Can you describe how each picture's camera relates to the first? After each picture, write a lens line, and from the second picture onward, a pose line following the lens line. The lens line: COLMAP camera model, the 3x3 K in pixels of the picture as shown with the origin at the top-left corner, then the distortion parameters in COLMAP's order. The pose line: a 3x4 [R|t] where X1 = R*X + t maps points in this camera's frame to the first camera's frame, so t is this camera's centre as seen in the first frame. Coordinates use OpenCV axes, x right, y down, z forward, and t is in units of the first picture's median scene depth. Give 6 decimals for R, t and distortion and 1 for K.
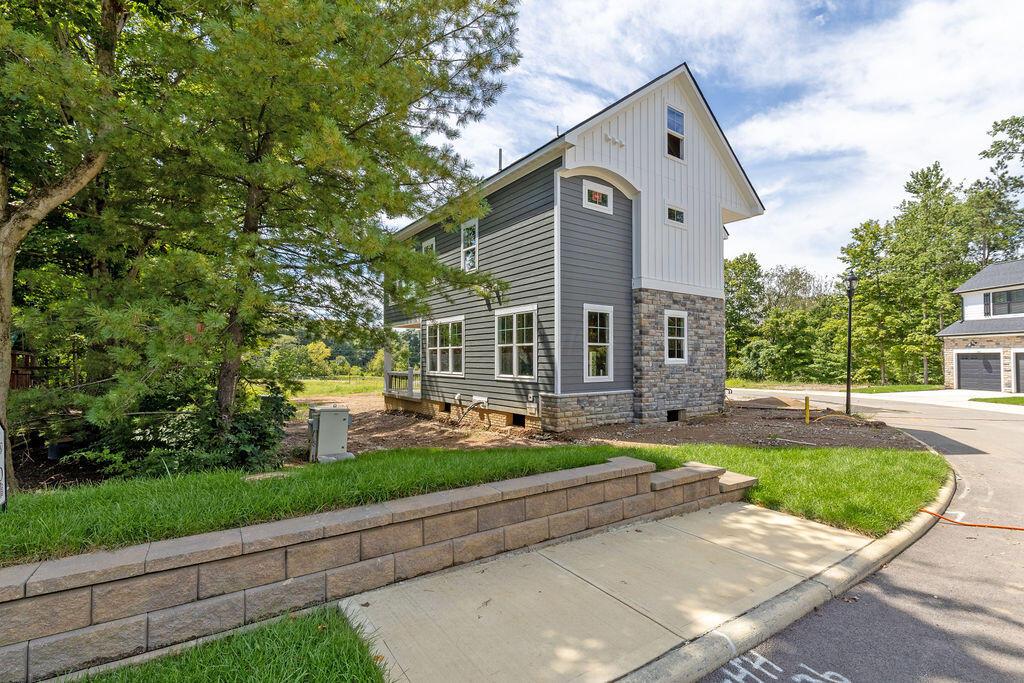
lens RADIAL K [[471.7, 0, 503.5], [0, 471.7, 353.6], [0, 0, 1]] dist [0.008798, -0.002241]
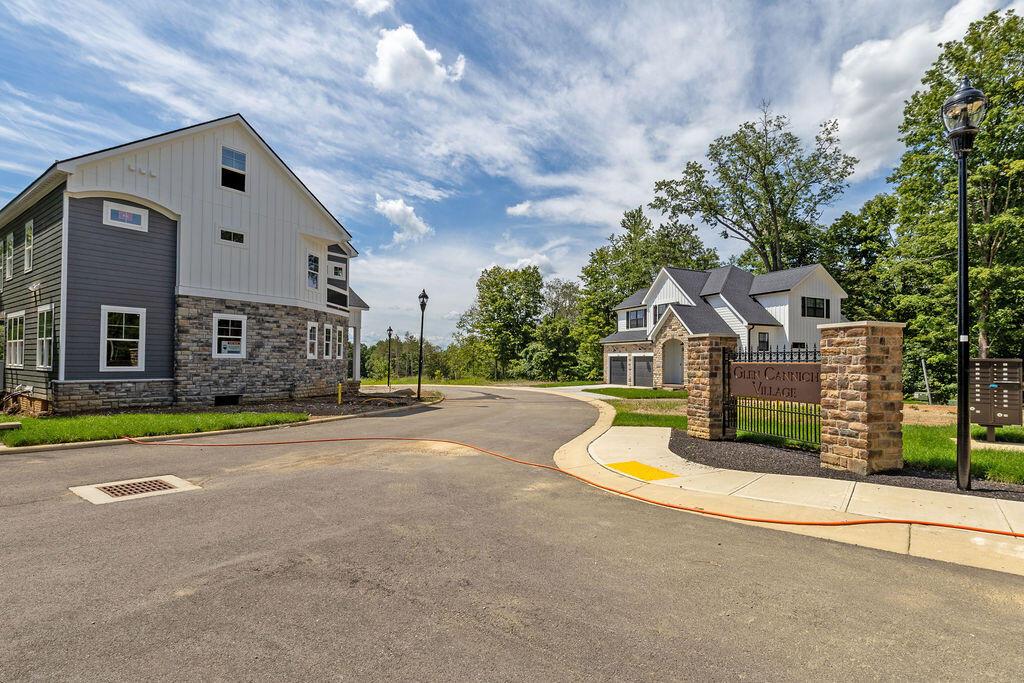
lens RADIAL K [[501.0, 0, 555.8], [0, 501.0, 355.6], [0, 0, 1]] dist [0.003326, -0.000231]
pose [[0.939800, 0.014563, 0.341415, 0.705091], [-0.014204, 0.999893, -0.003552, 0.008155], [-0.341430, -0.001511, 0.939906, -0.503052]]
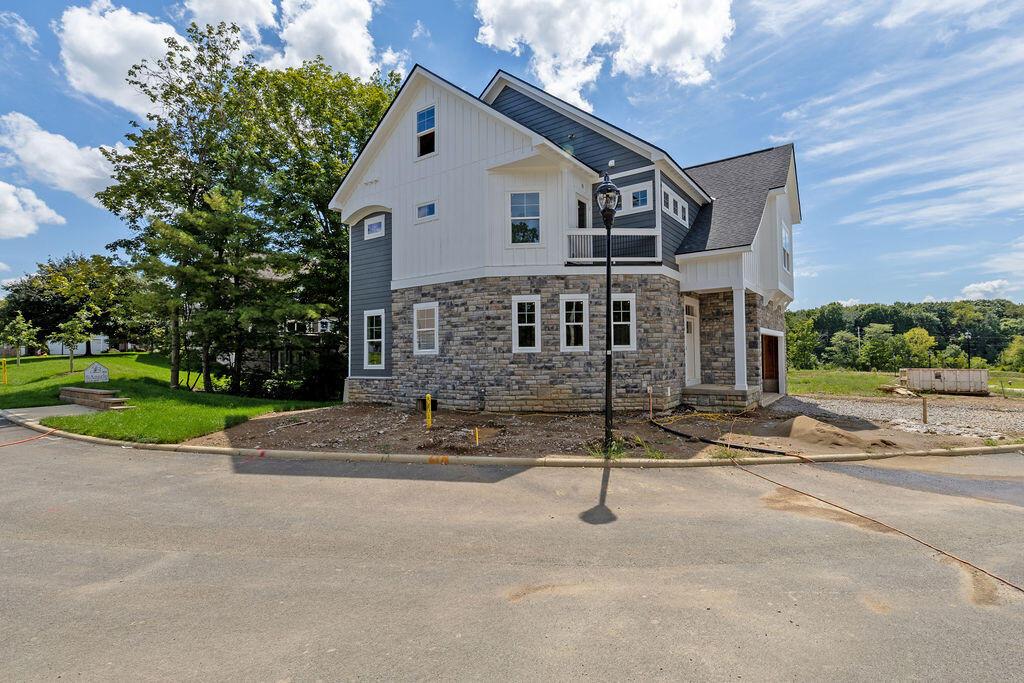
lens RADIAL K [[471.7, 0, 521.2], [0, 471.7, 338.8], [0, 0, 1]] dist [0.008798, -0.002241]
pose [[0.334801, -0.039280, -0.941470, 1.380663], [0.025806, 0.999138, -0.032509, 0.025725], [0.941935, -0.013412, 0.335526, 0.836254]]
